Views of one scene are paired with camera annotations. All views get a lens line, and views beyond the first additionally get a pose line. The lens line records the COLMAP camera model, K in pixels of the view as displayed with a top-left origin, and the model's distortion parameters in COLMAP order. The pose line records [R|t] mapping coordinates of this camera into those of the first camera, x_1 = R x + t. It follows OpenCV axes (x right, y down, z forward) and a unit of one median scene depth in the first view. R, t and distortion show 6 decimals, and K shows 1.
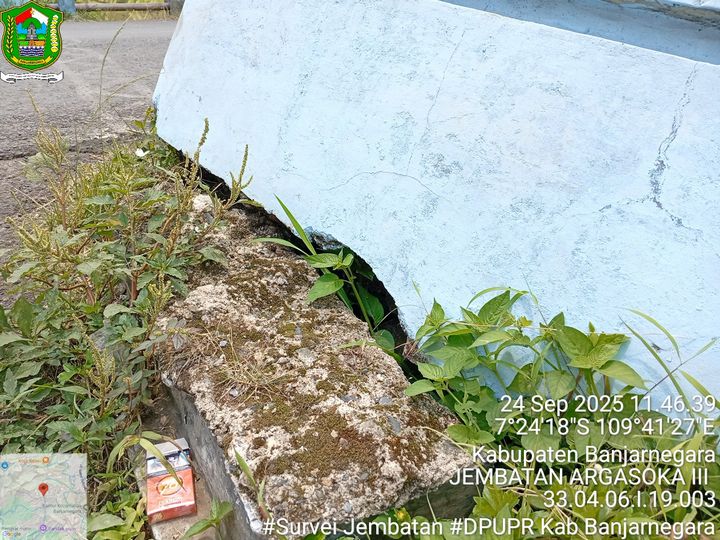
lens RADIAL K [[548.7, 0, 357.5], [0, 548.7, 271.5], [0, 0, 1]] dist [0.115409, -0.250554]
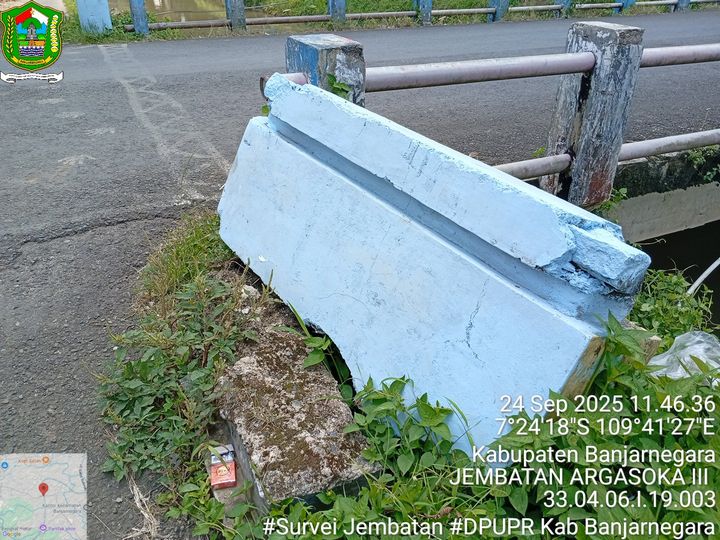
lens RADIAL K [[548.7, 0, 357.5], [0, 548.7, 271.5], [0, 0, 1]] dist [0.115409, -0.250554]
pose [[0.994962, 0.029449, -0.095832, 0.274483], [-0.026129, 0.999021, 0.035711, -0.363927], [0.096790, -0.033027, 0.994757, -0.800724]]
